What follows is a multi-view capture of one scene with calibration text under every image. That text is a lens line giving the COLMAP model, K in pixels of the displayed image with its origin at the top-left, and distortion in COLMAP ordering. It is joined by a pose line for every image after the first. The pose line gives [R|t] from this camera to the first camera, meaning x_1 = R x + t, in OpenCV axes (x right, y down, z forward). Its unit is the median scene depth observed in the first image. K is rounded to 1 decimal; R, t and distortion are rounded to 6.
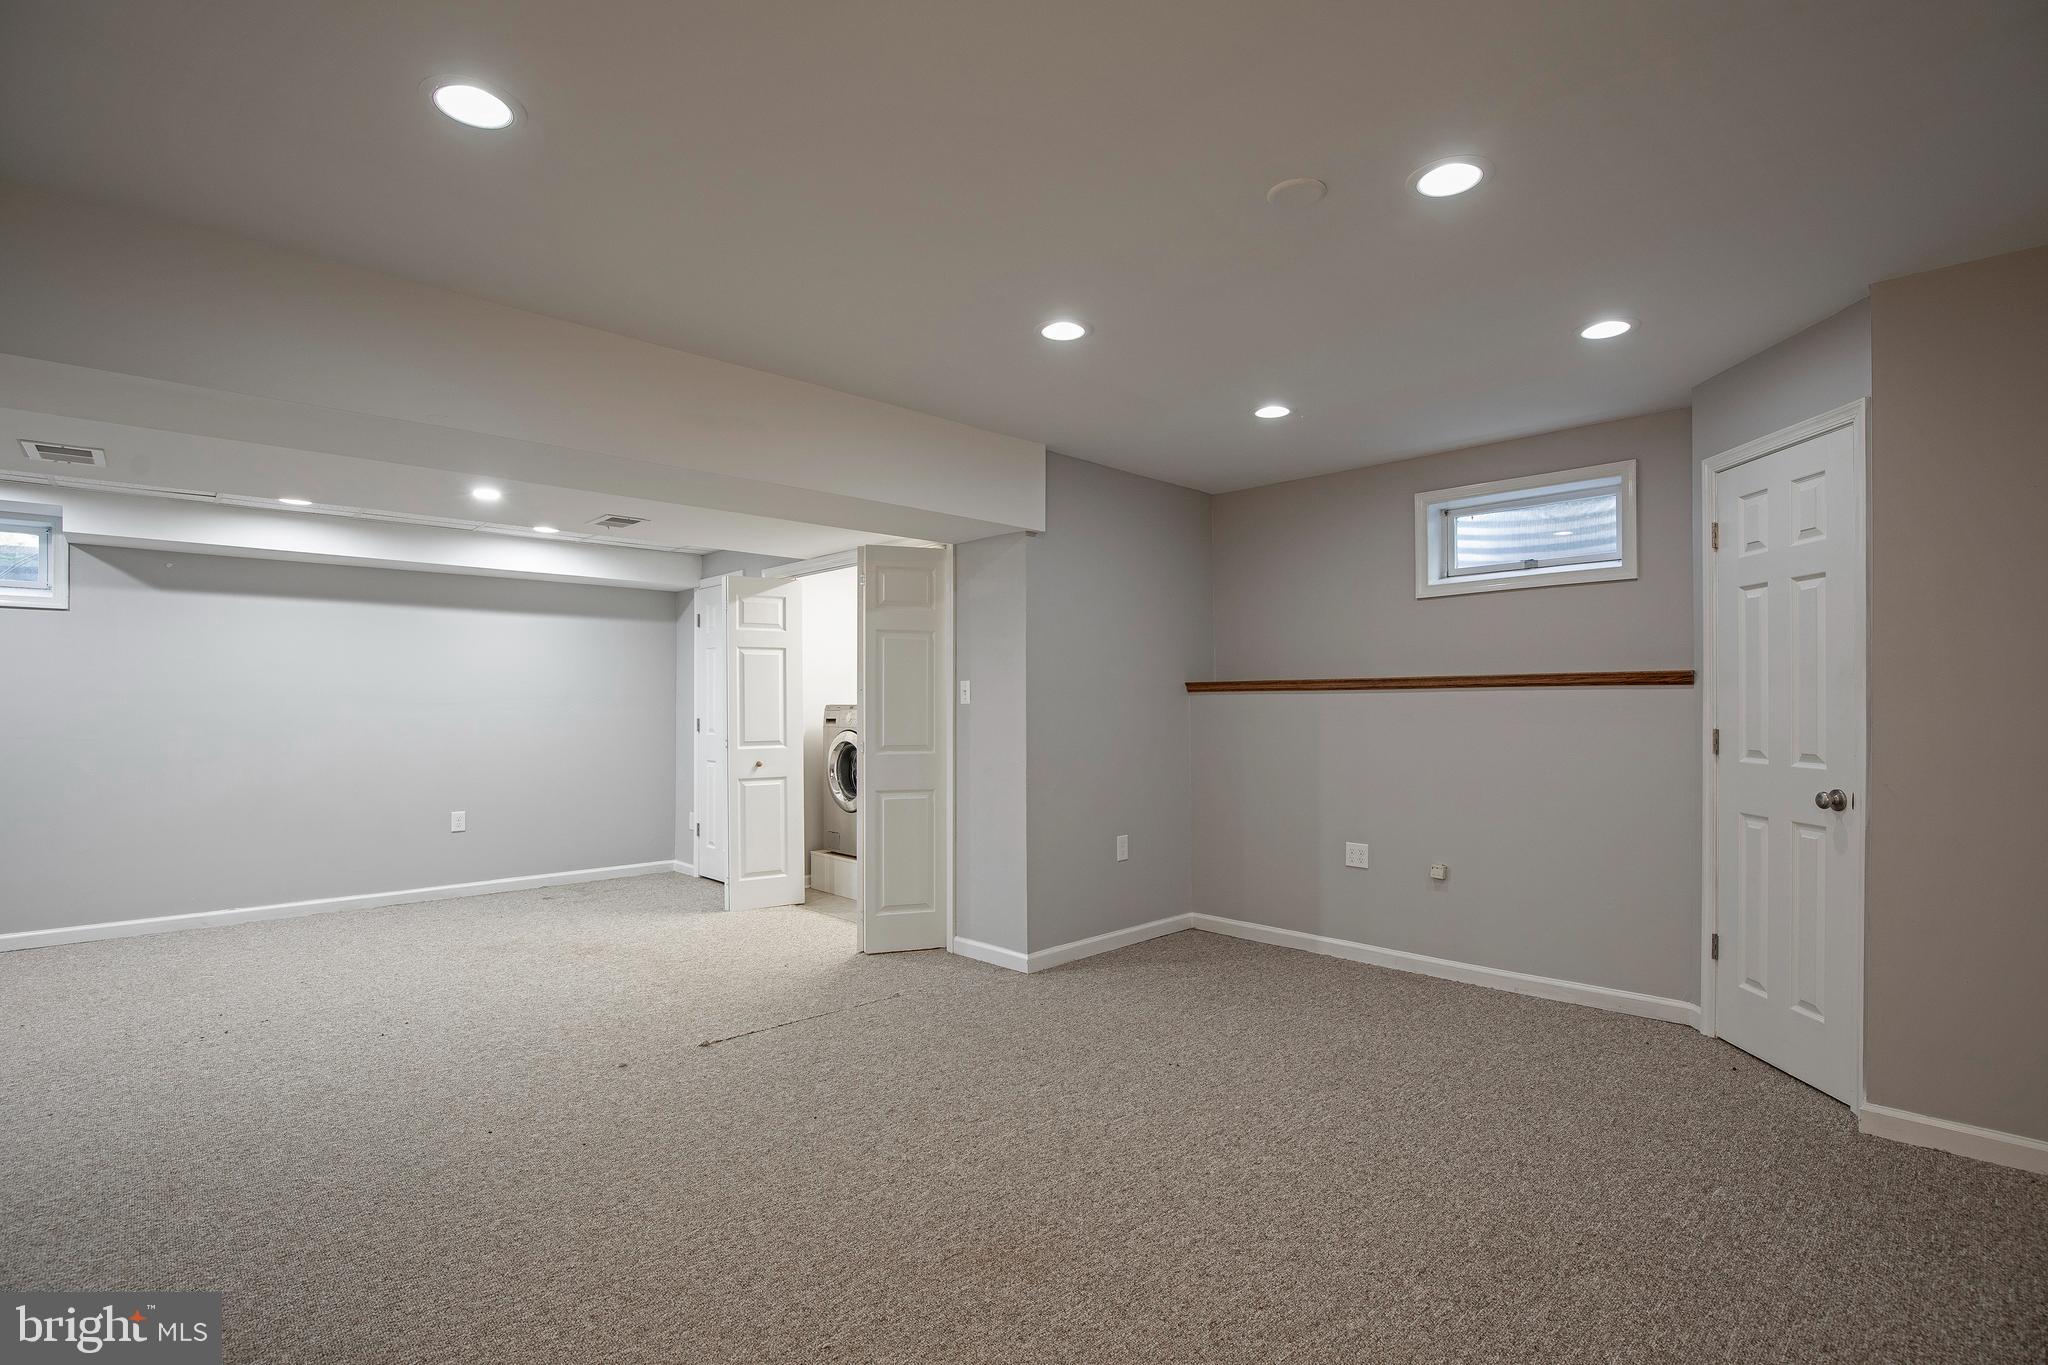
lens RADIAL K [[963.1, 0, 1031.3], [0, 963.1, 692.7], [0, 0, 1]] dist [-0.033765, 0.006273]
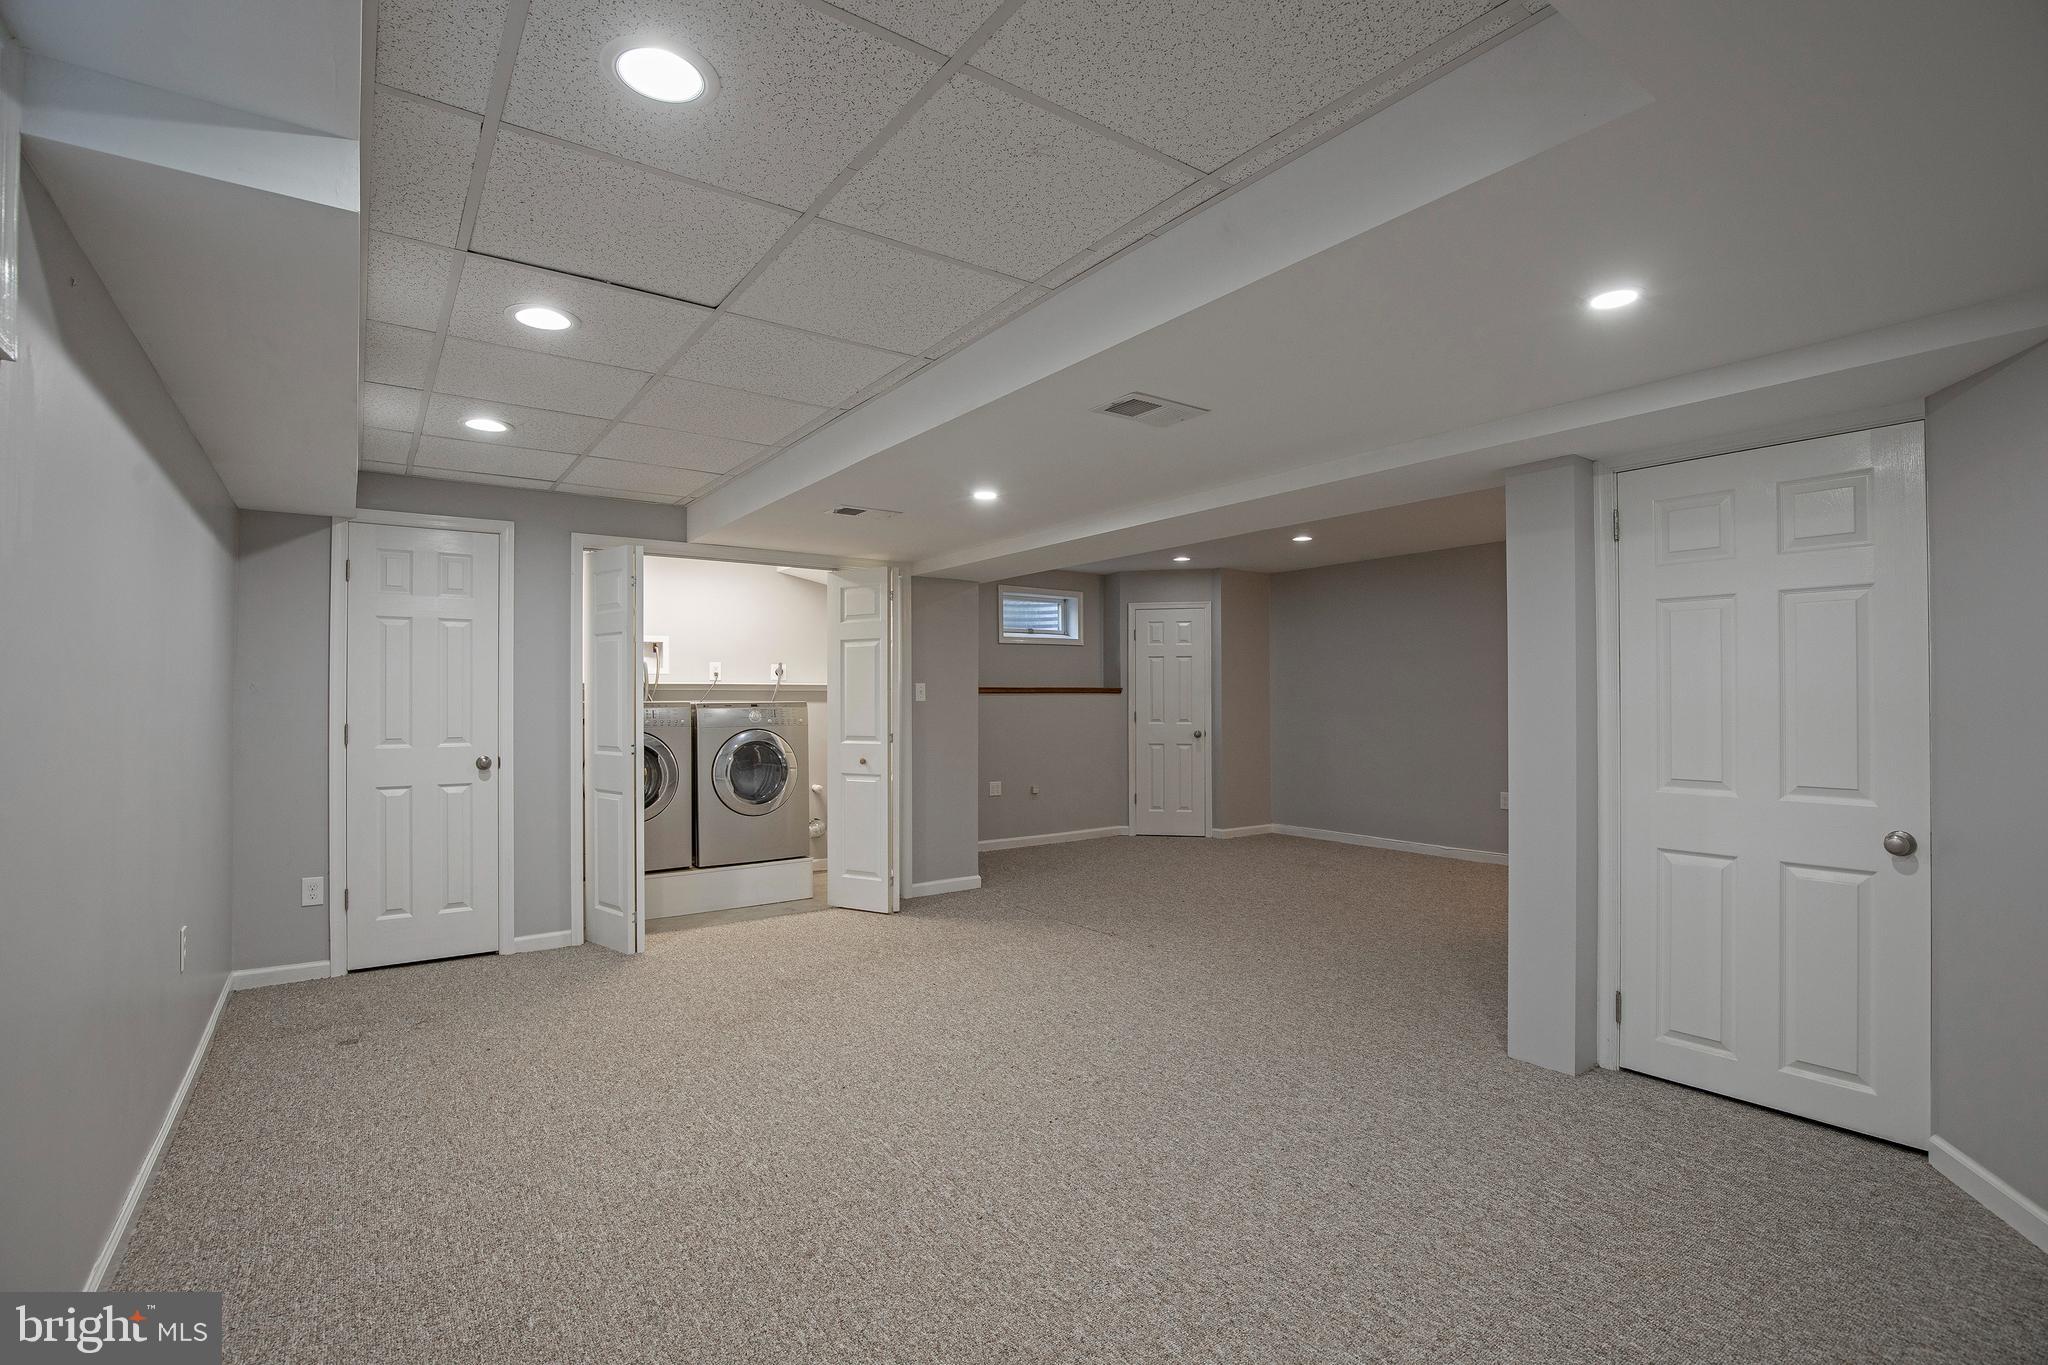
lens RADIAL K [[963.1, 0, 1031.3], [0, 963.1, 692.7], [0, 0, 1]] dist [-0.033765, 0.006273]
pose [[0.131766, 0.011057, 0.991219, -1.711111], [-0.007783, 0.999919, -0.010120, 0.015558], [-0.991250, -0.006381, 0.131842, 0.881861]]
